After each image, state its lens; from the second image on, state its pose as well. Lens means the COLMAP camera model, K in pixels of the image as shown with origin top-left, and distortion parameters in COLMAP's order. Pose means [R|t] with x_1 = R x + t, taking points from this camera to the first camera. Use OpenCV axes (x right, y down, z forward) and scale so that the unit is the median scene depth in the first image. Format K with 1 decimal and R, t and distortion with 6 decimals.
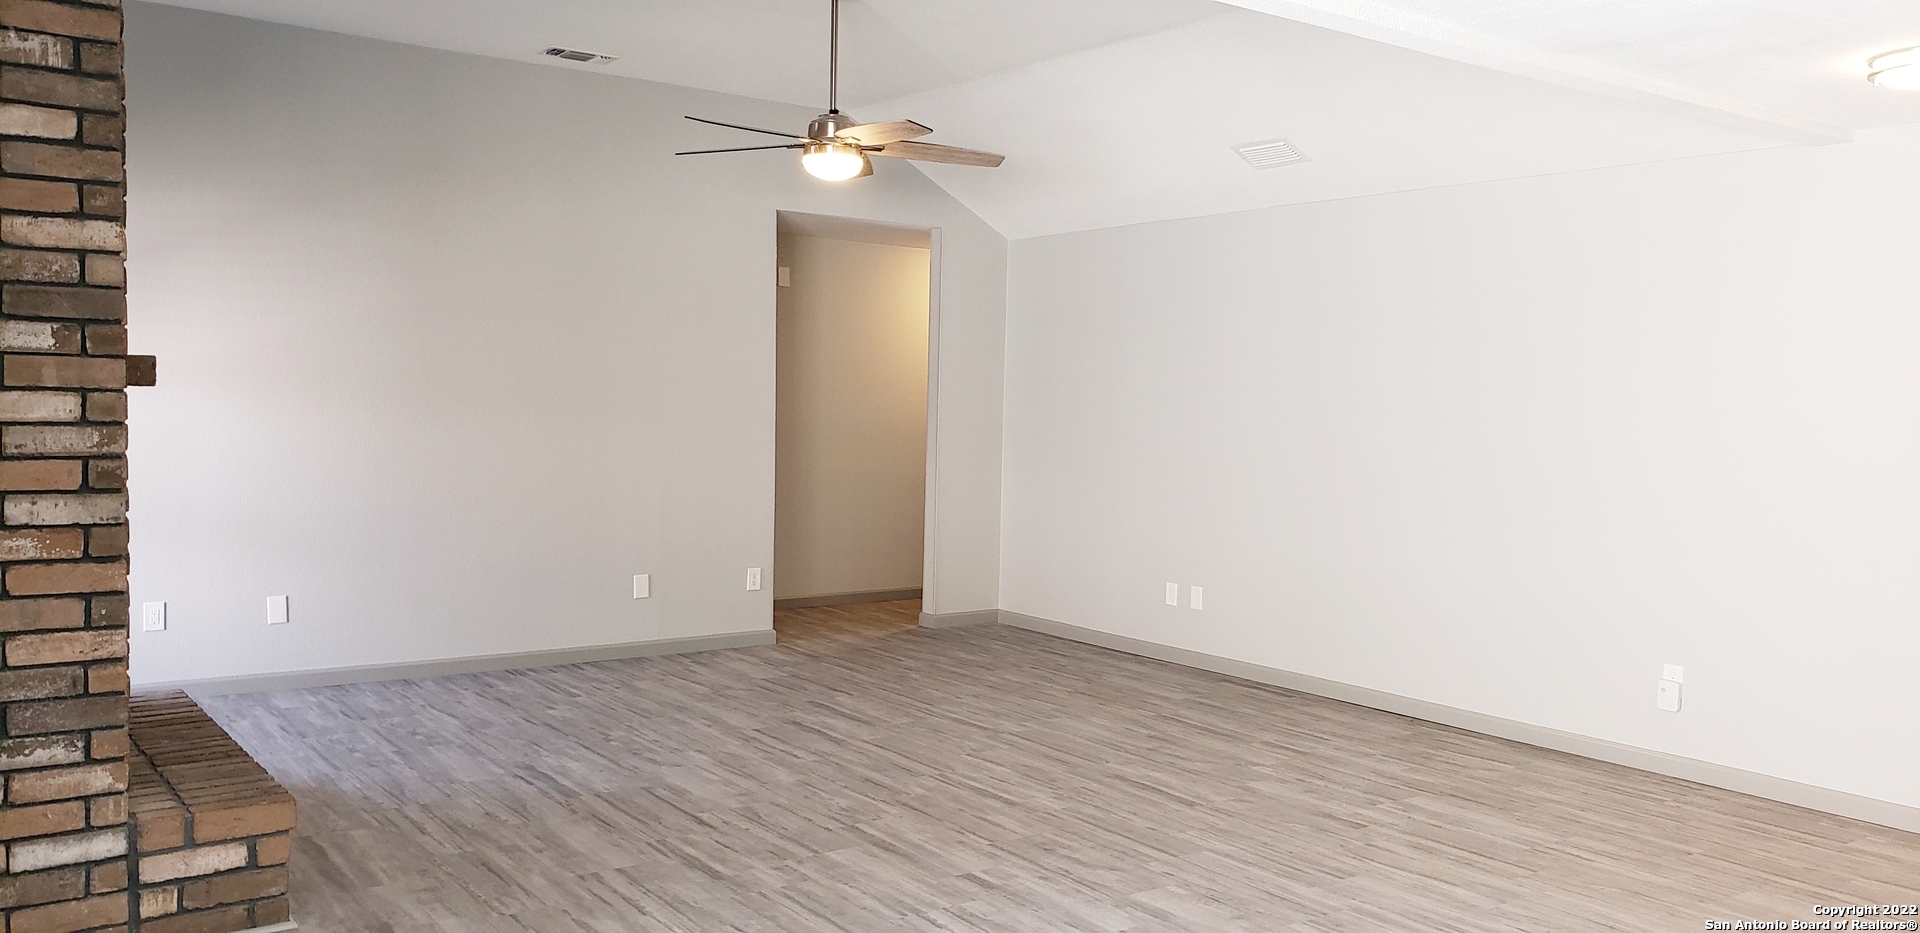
lens RADIAL K [[1502.4, 0, 956.4], [0, 1502.4, 463.1], [0, 0, 1]] dist [0.043839, -0.051624]
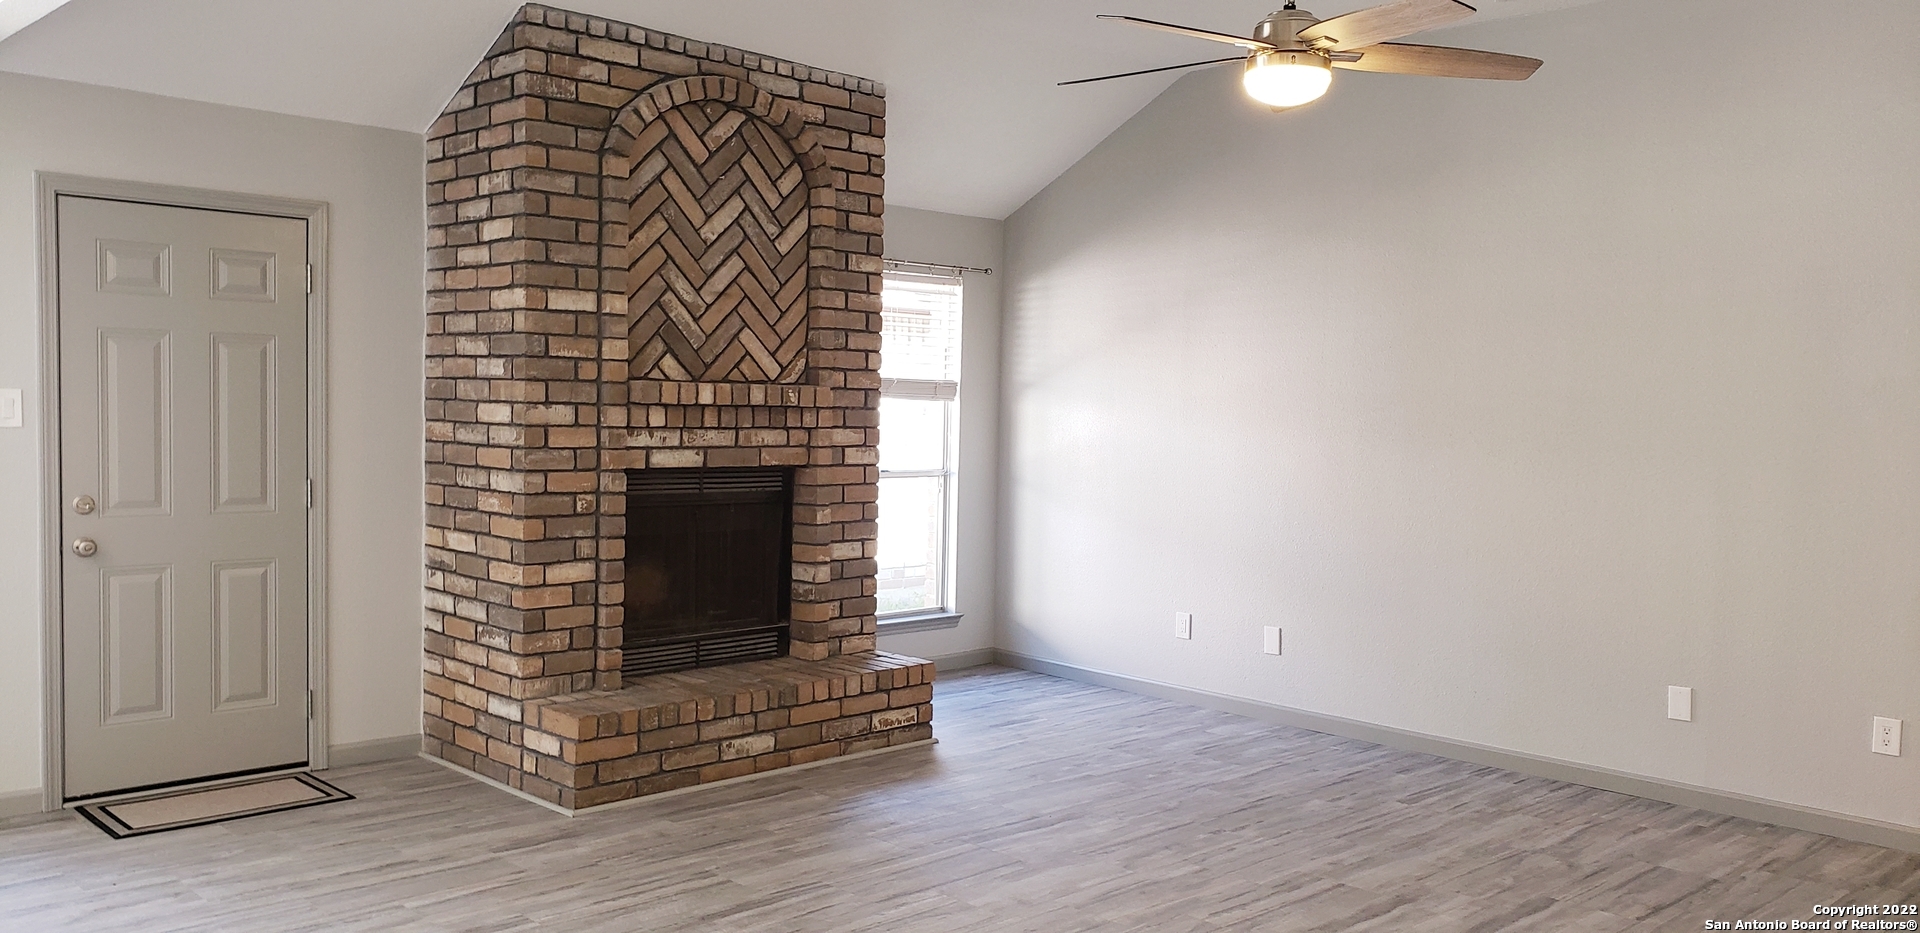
lens RADIAL K [[1502.4, 0, 955.5], [0, 1502.4, 469.8], [0, 0, 1]] dist [0.043839, -0.051624]
pose [[0.147470, 0.029803, -0.988617, 0.786579], [-0.067632, 0.997510, 0.019982, -0.033681], [0.986752, 0.063916, 0.149118, 0.992371]]
